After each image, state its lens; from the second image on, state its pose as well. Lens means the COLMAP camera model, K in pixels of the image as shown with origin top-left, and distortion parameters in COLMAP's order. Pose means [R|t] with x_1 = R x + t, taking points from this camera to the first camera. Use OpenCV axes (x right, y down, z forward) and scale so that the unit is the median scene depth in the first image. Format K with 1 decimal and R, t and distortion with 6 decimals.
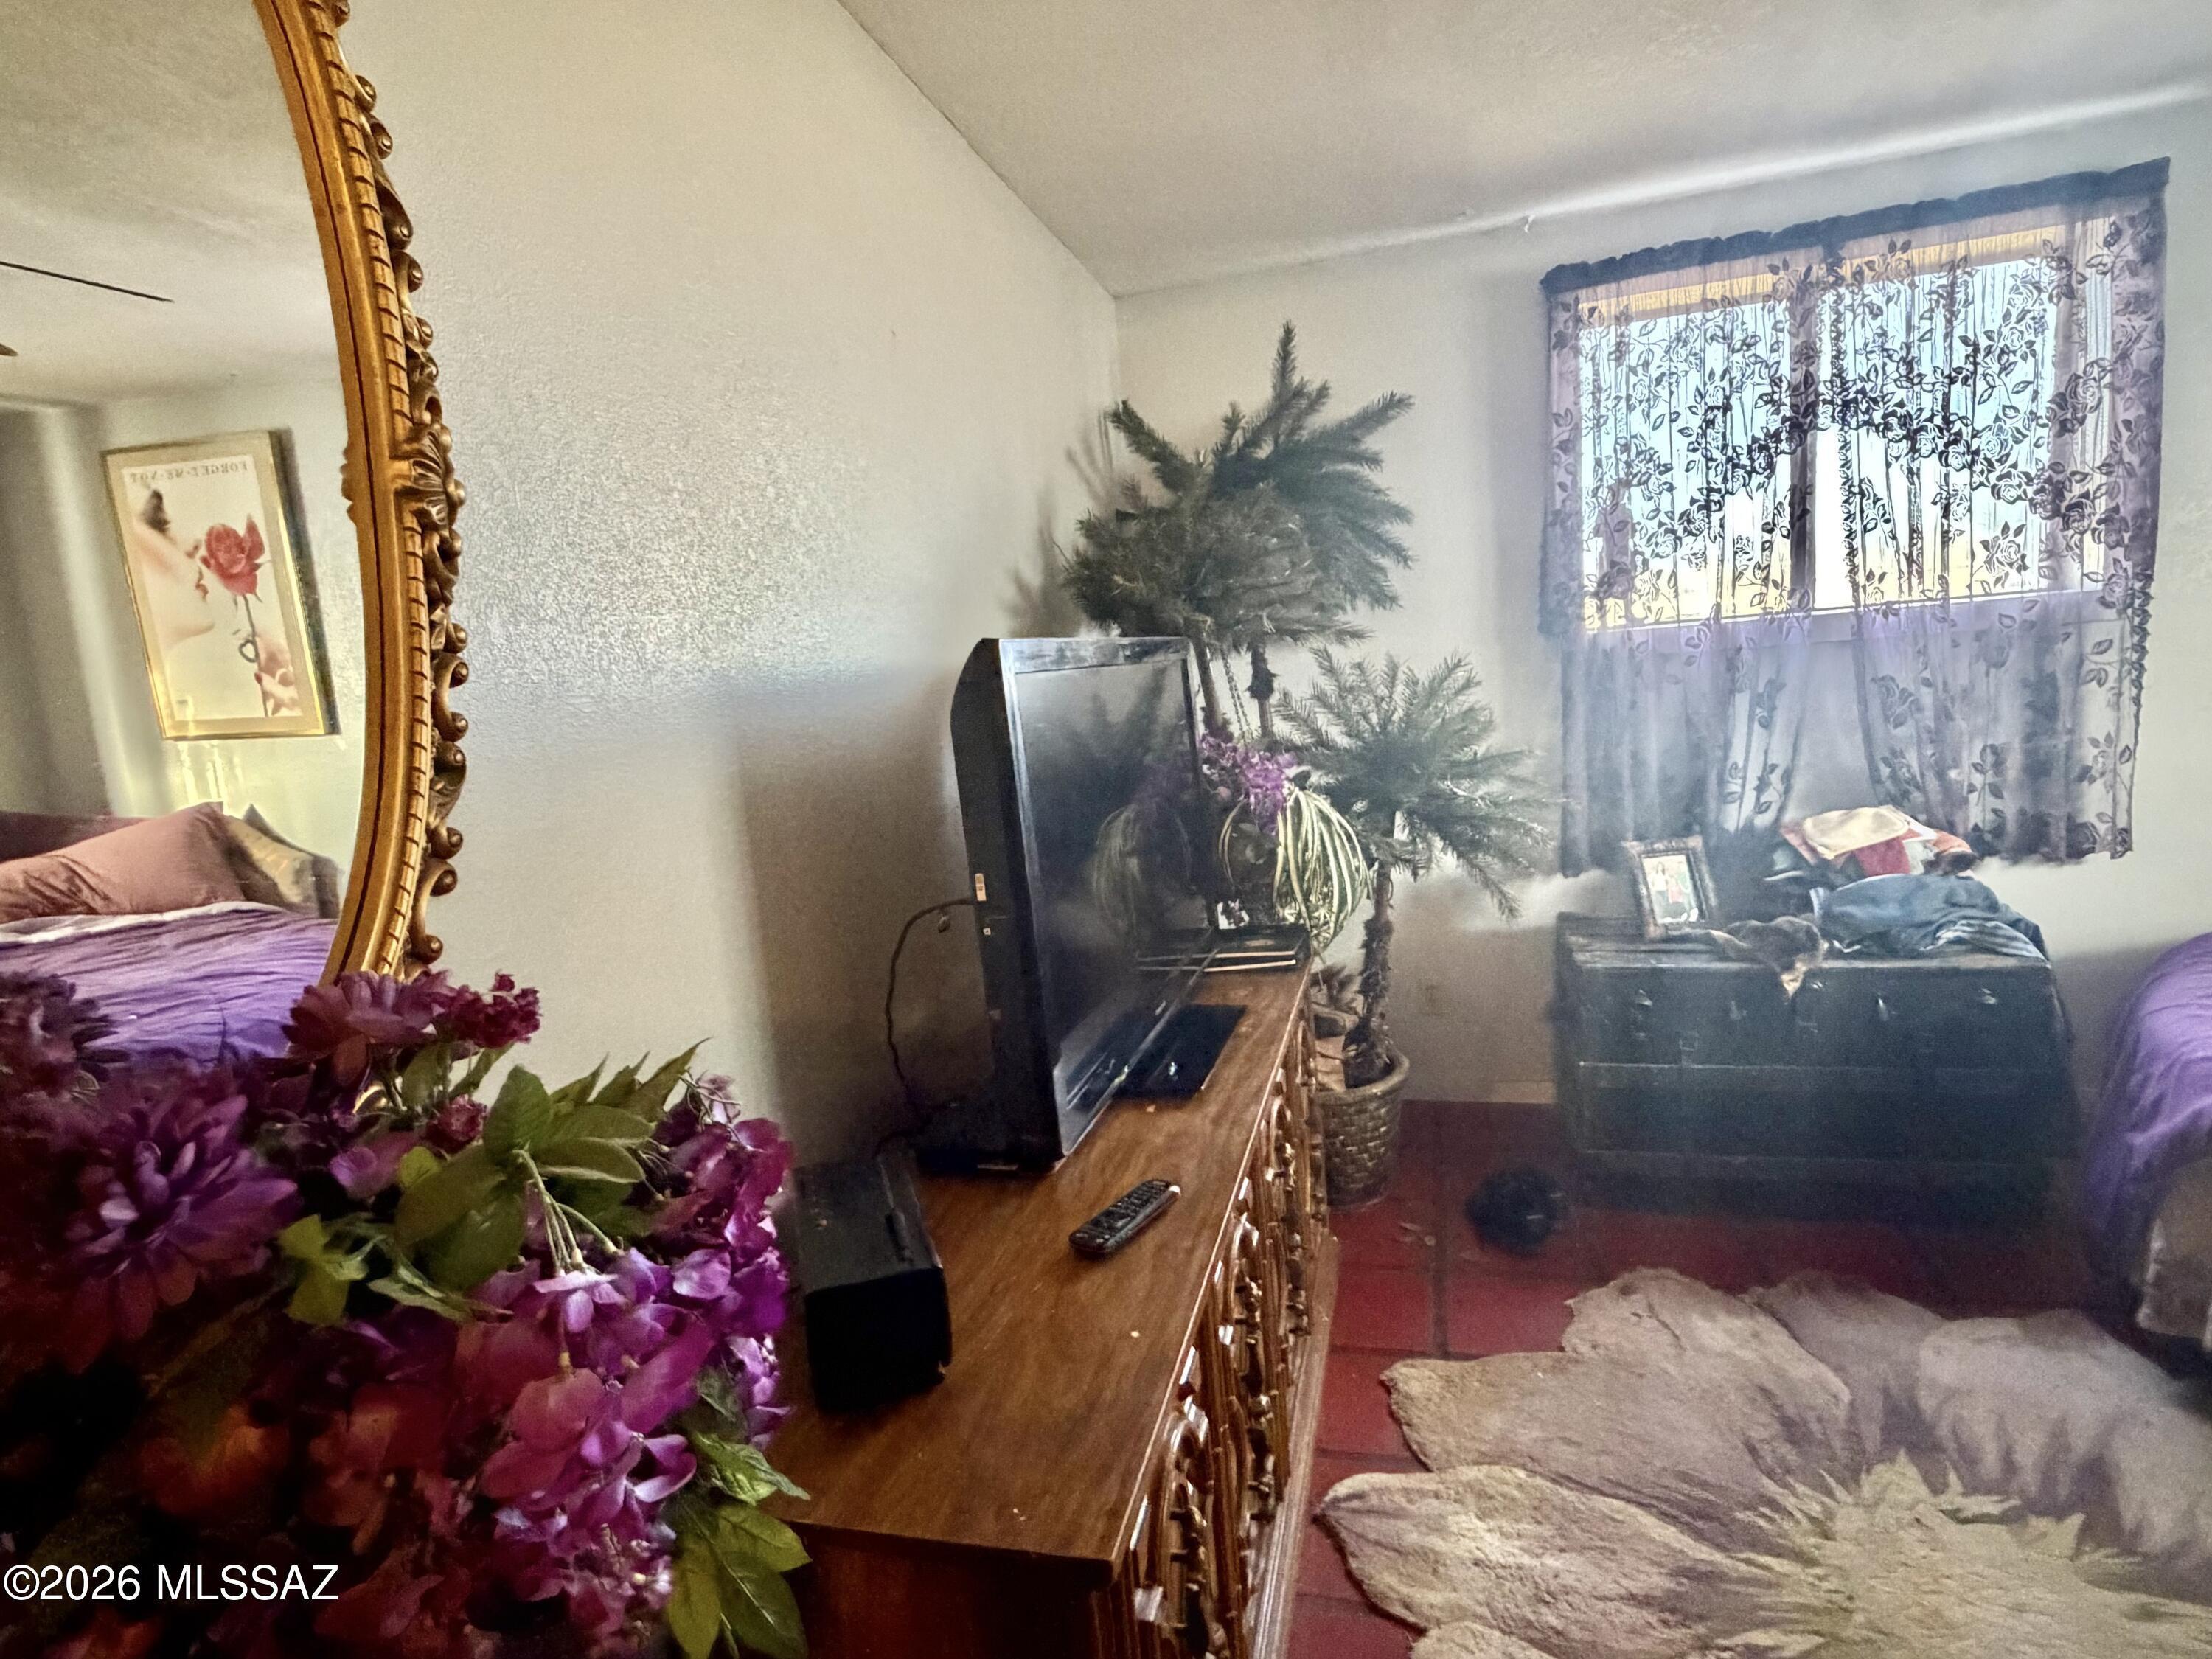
lens RADIAL K [[1159.6, 0, 1105.8], [0, 1159.6, 829.7], [0, 0, 1]] dist [0.000780, -0.000500]
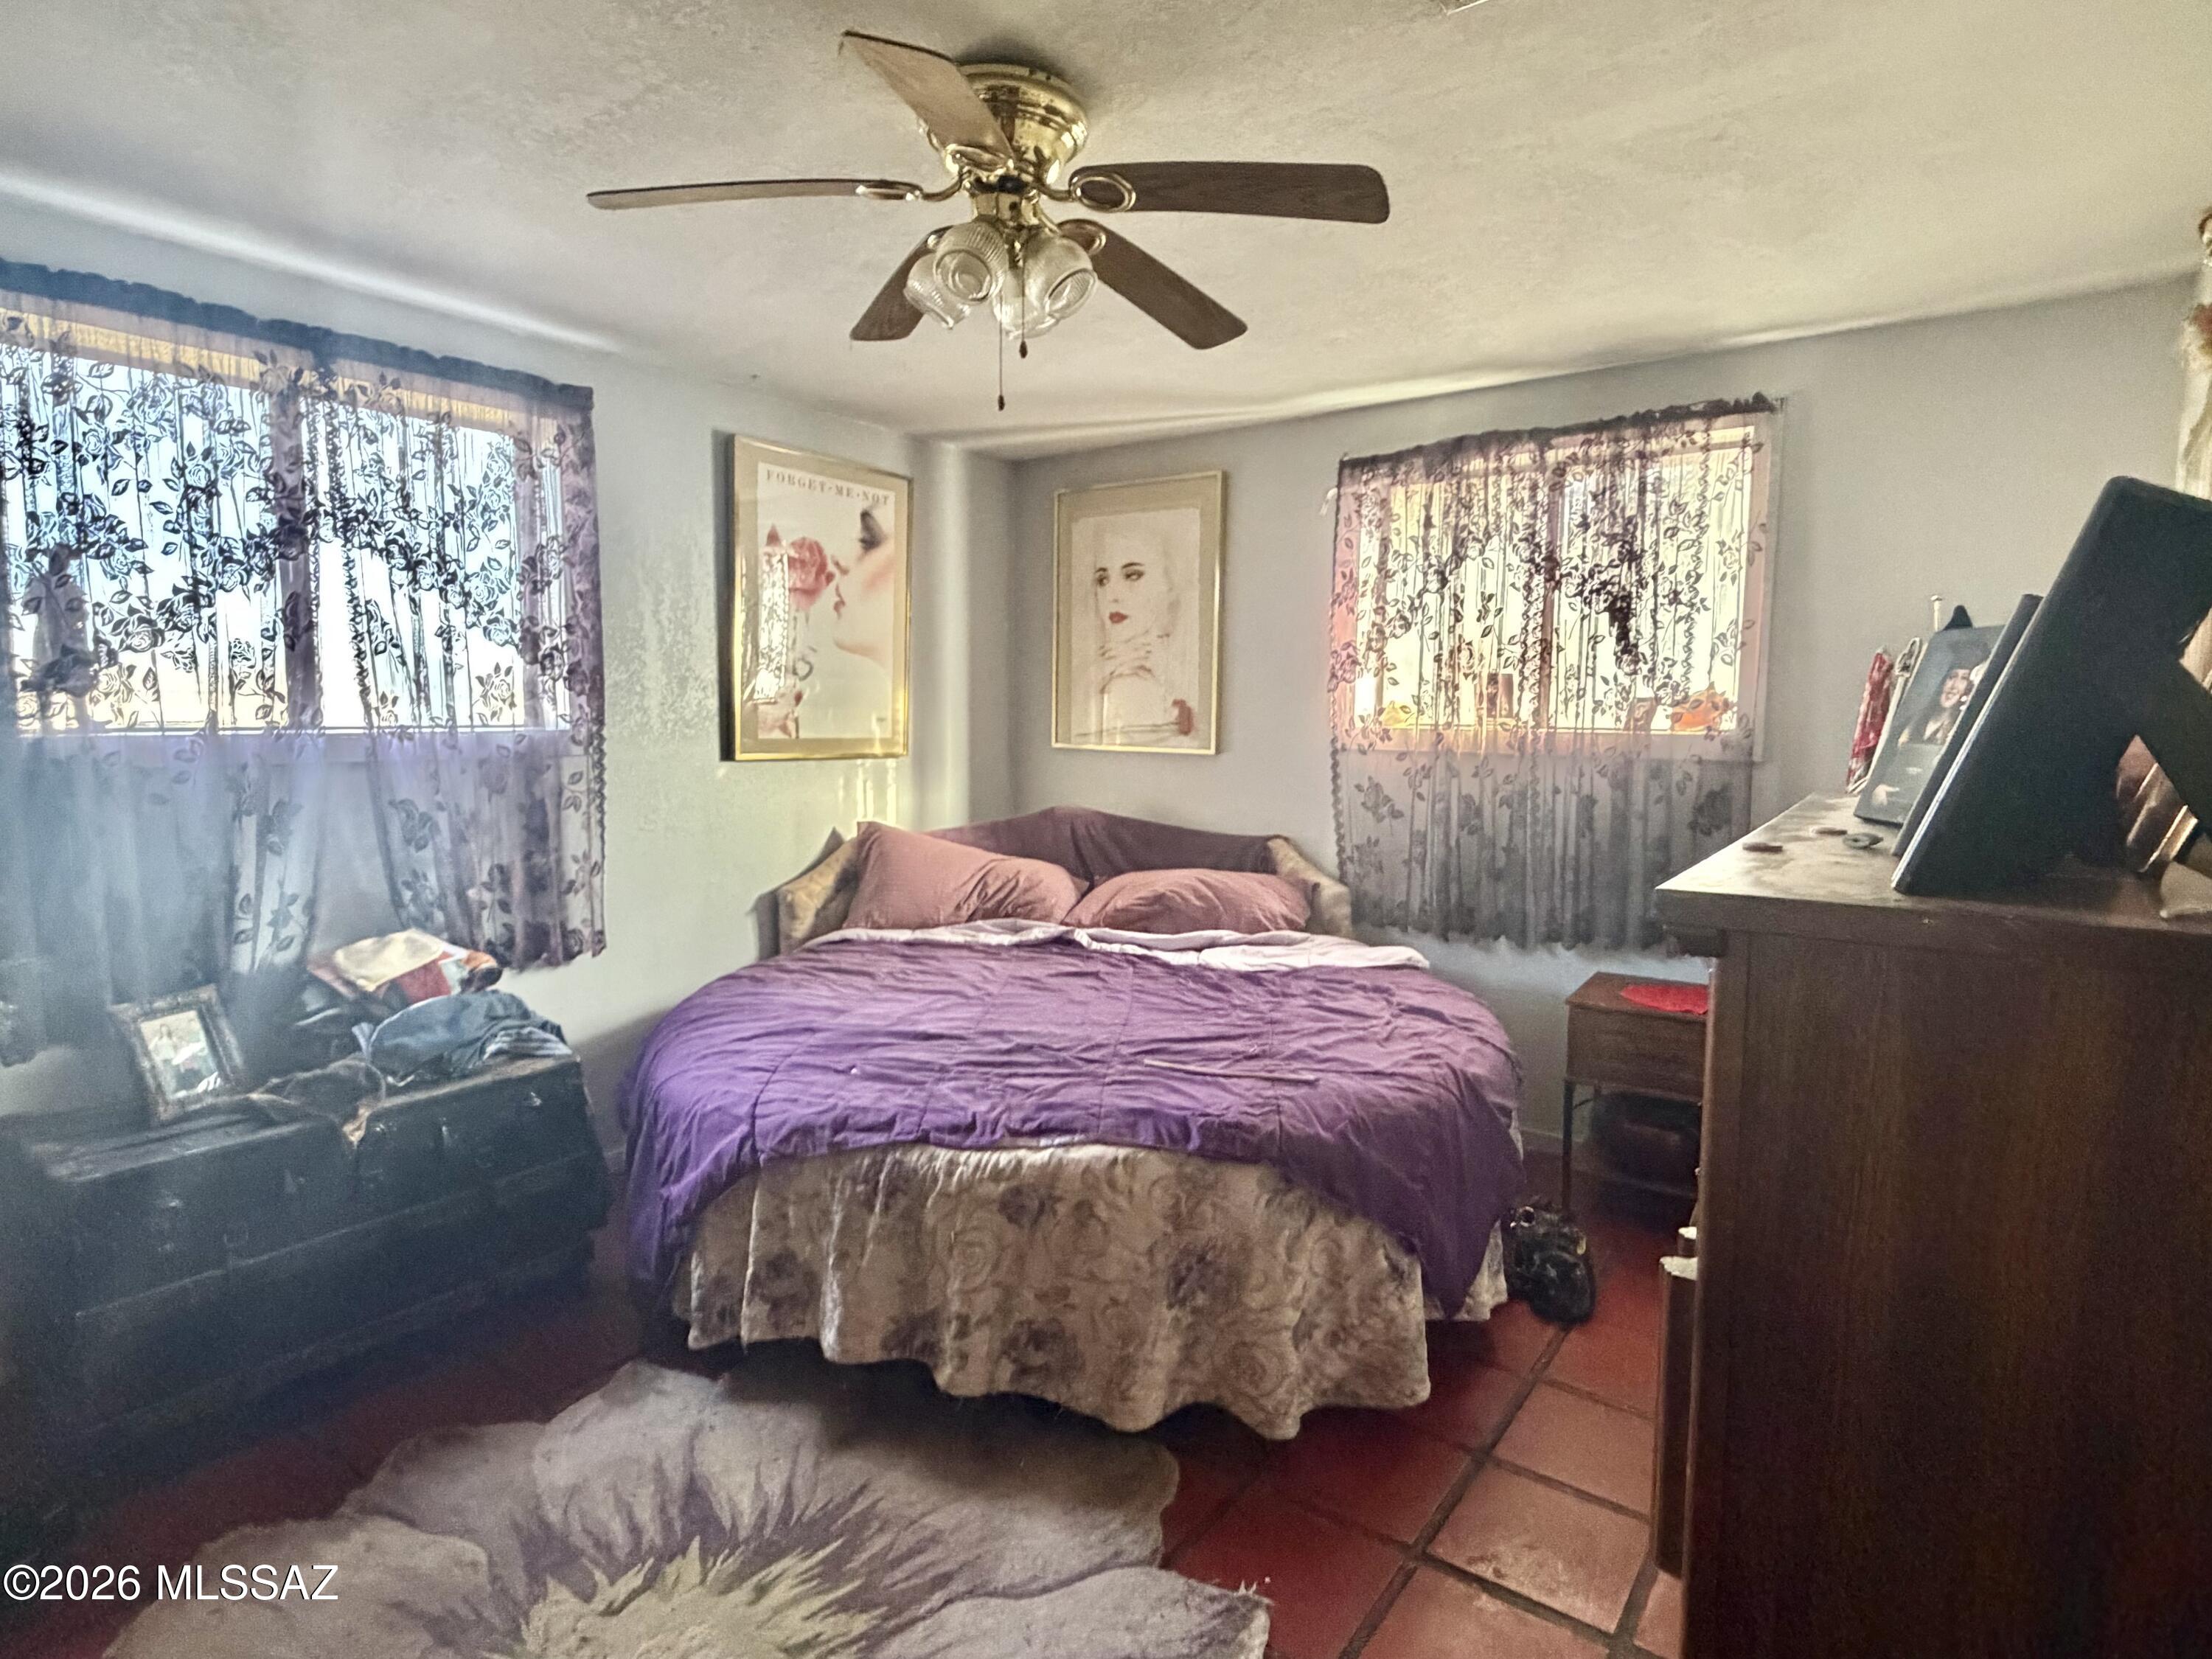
lens RADIAL K [[1159.6, 0, 1109.9], [0, 1159.6, 824.2], [0, 0, 1]] dist [0.000780, -0.000500]
pose [[0.353086, -0.004087, 0.935582, -0.046307], [0.104228, 0.993938, -0.034993, -0.013770], [-0.929767, 0.109870, 0.351371, 0.091629]]
